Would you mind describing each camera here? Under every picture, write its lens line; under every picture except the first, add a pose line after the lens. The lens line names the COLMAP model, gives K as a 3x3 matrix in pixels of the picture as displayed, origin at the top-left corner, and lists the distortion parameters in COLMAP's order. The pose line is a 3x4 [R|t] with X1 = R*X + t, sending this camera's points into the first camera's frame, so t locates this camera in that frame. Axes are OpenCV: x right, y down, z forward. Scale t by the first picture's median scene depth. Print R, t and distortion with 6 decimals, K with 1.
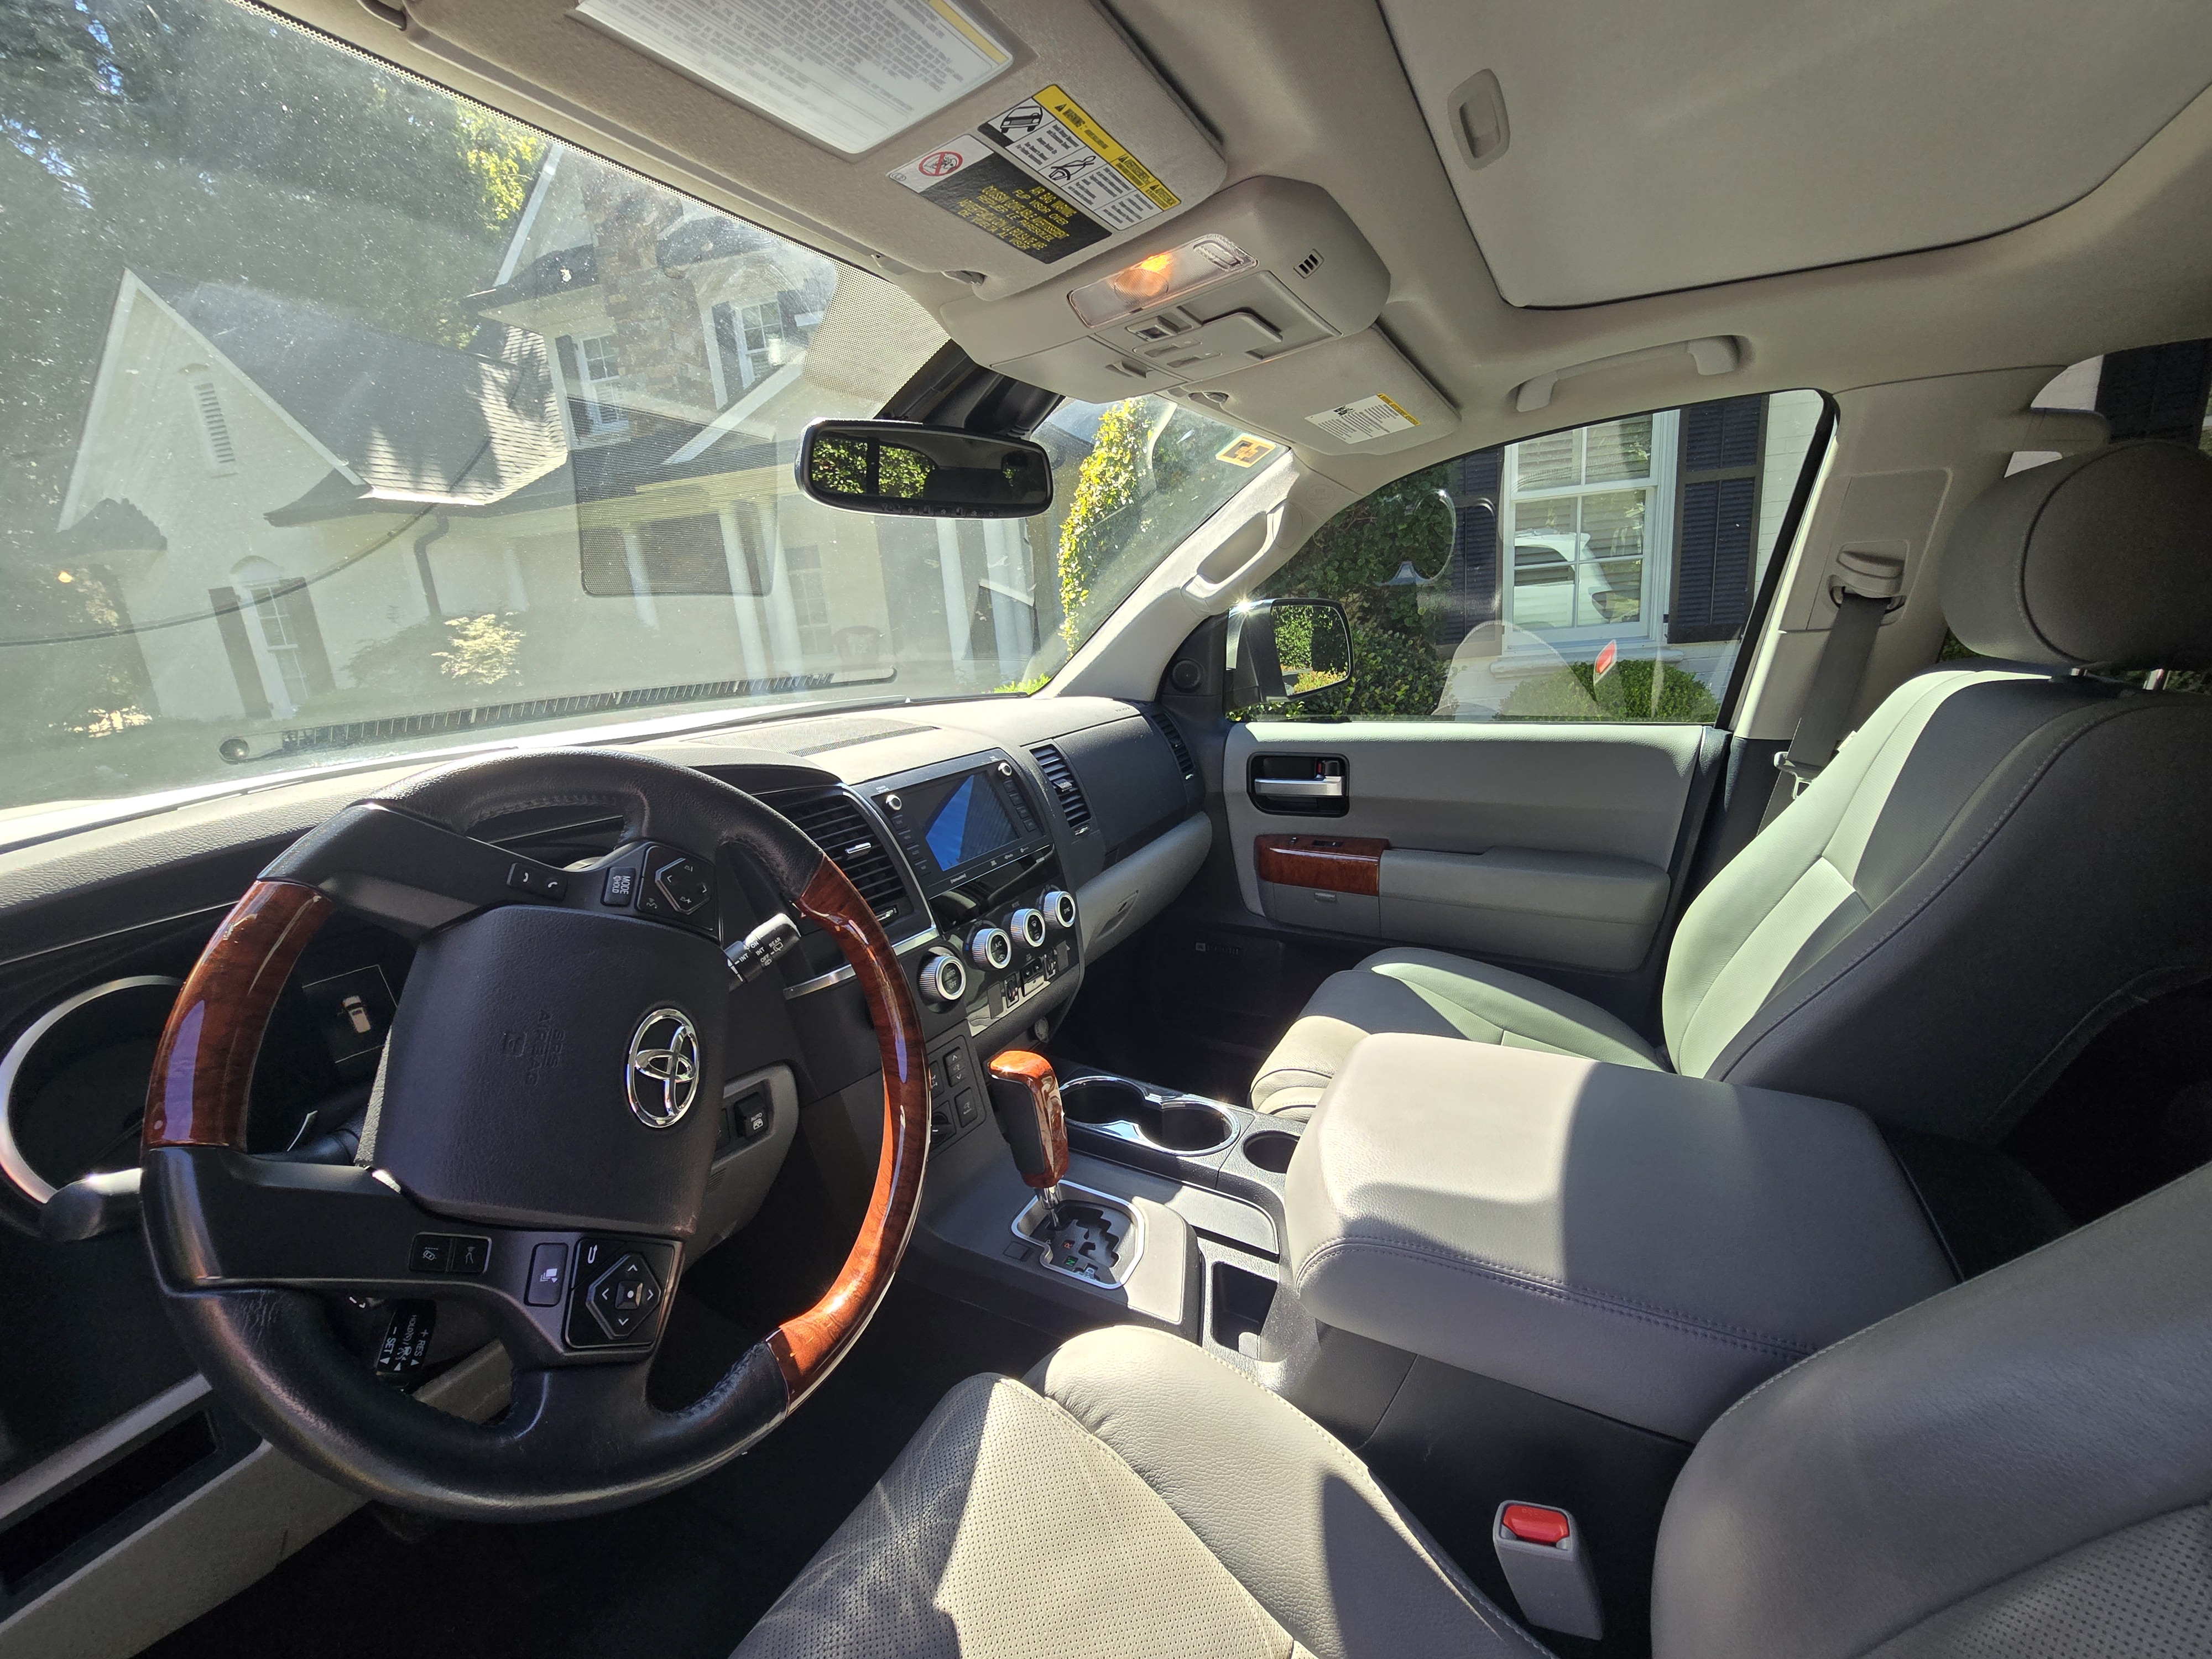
lens RADIAL K [[907.6, 0, 1106.0], [0, 907.6, 829.5], [0, 0, 1]] dist [-0.009795, 0.000106]
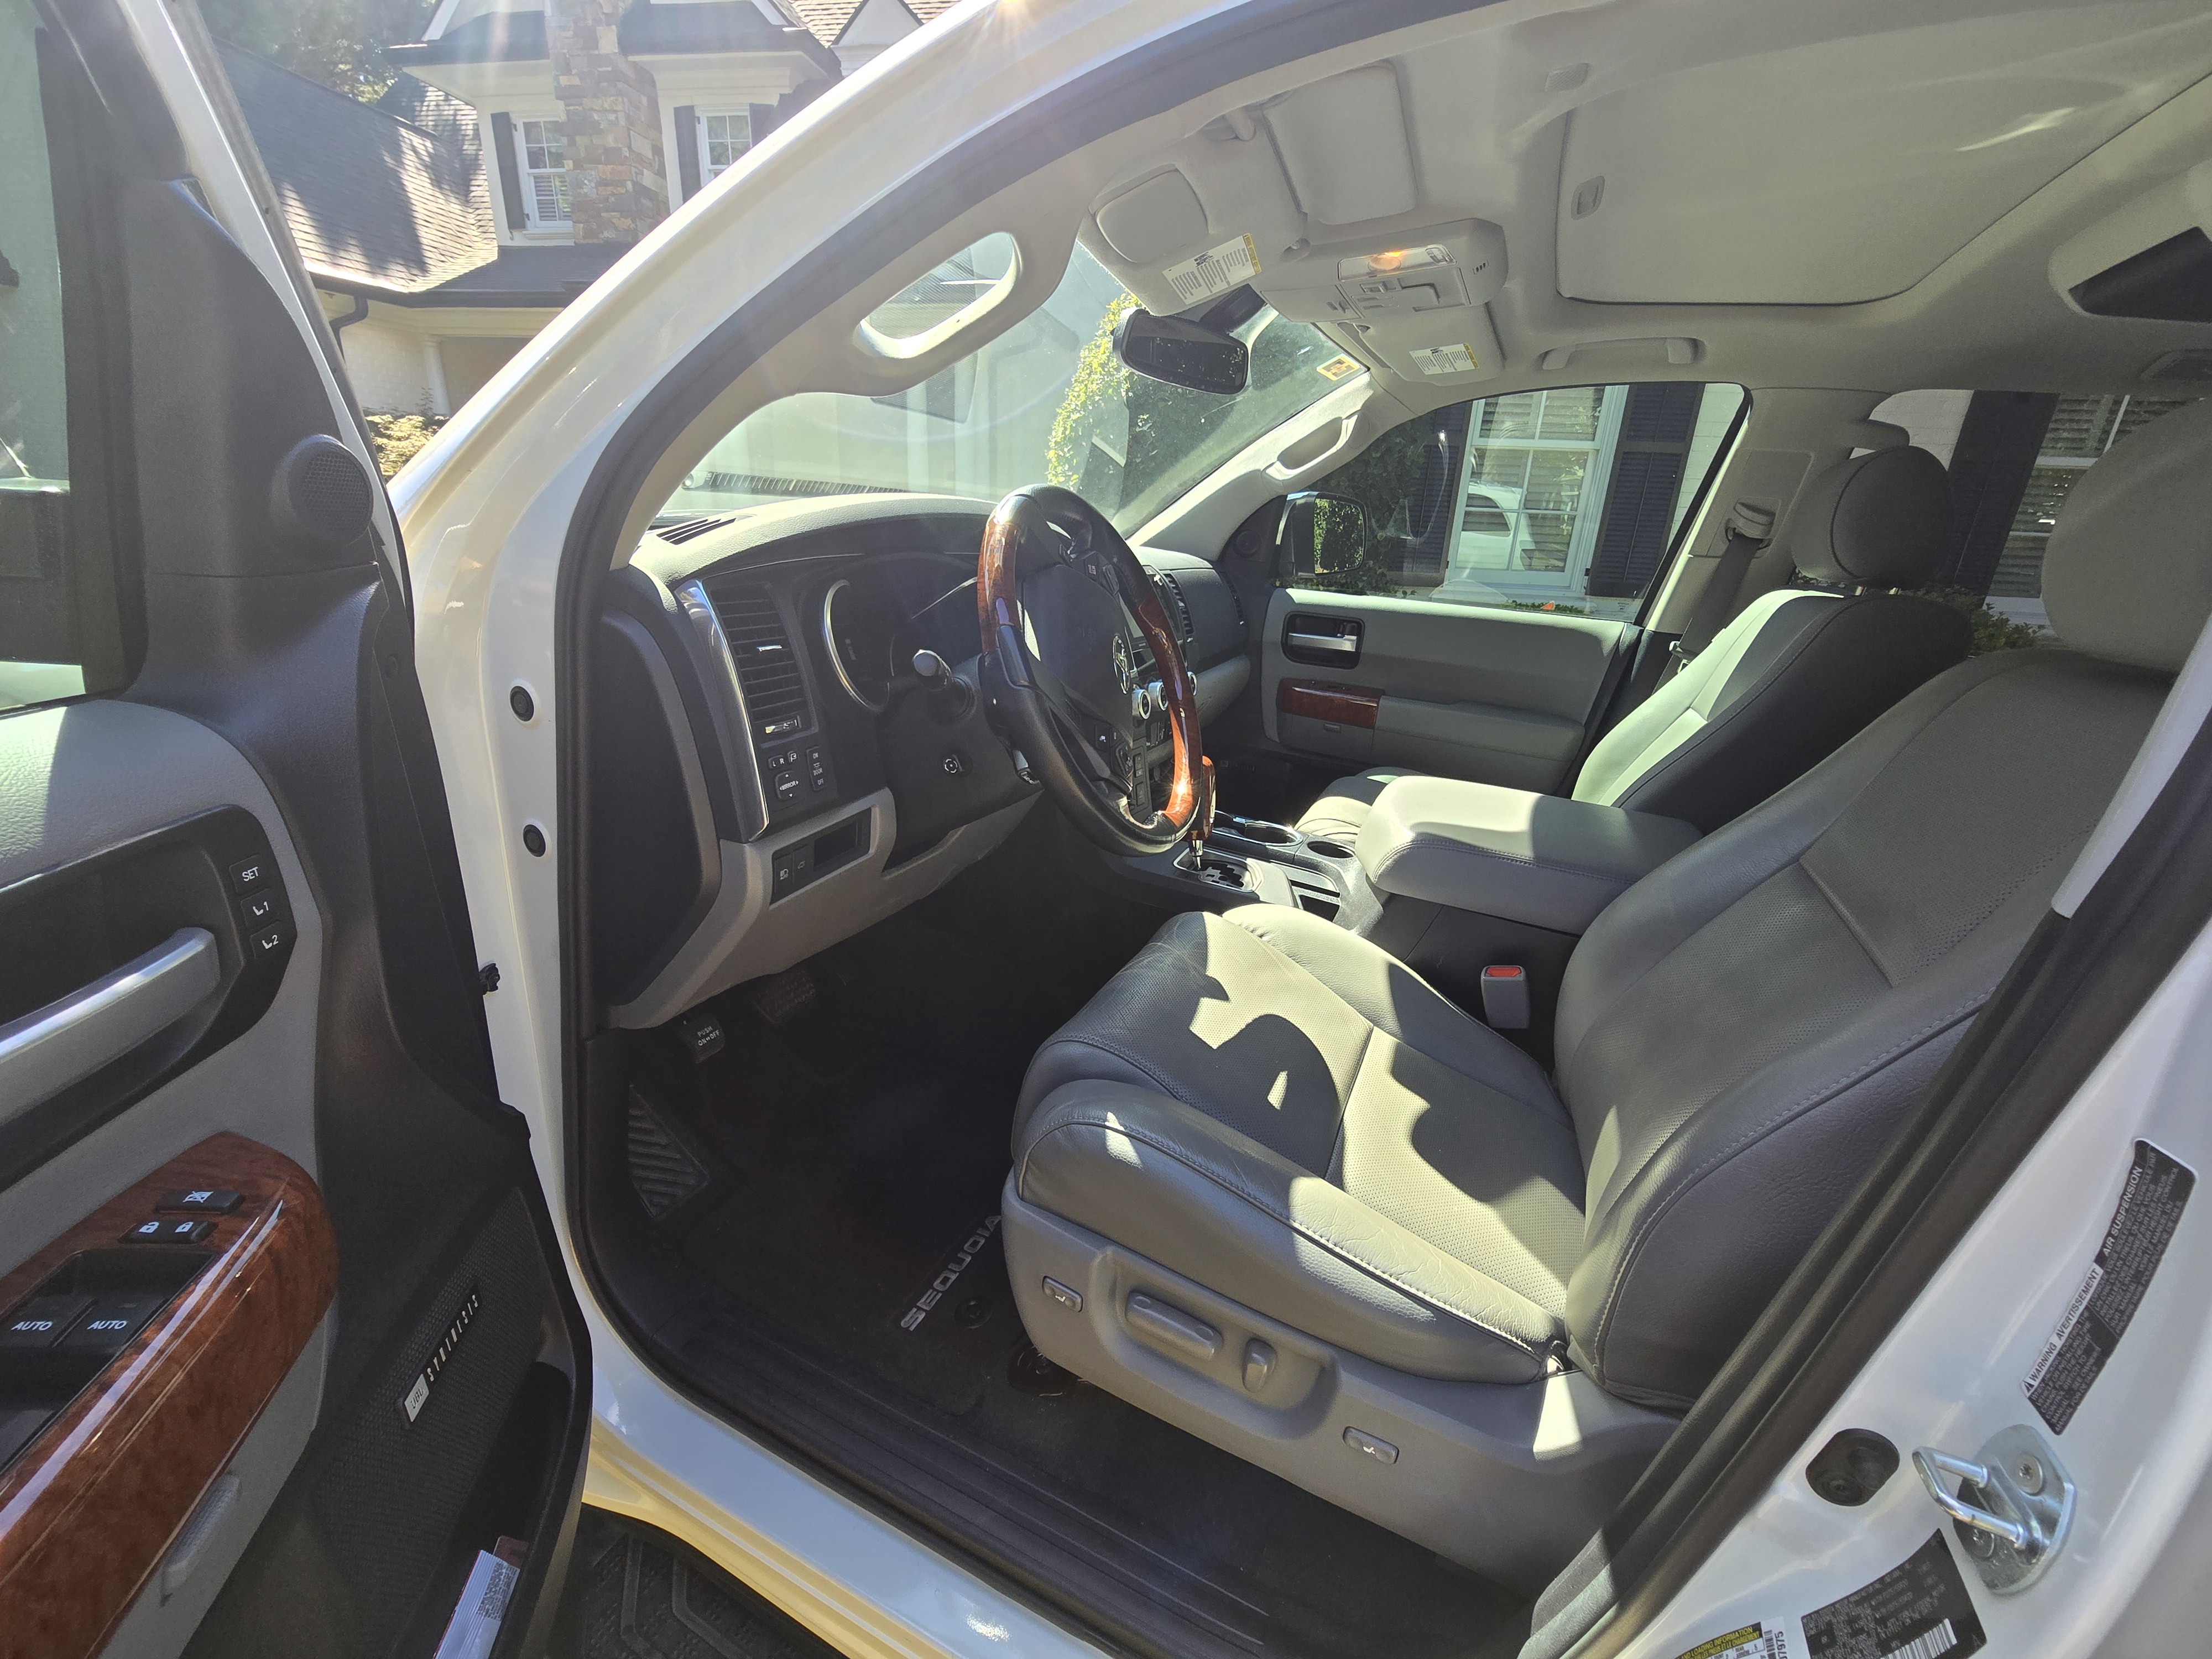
lens RADIAL K [[905.4, 0, 1106.0], [0, 905.4, 829.5], [0, 0, 1]] dist [-0.005218, -0.000171]
pose [[0.989006, 0.098544, 0.110254, -0.236488], [-0.109104, 0.989553, 0.094236, 0.147038], [-0.099816, -0.105229, 0.989426, -0.310802]]
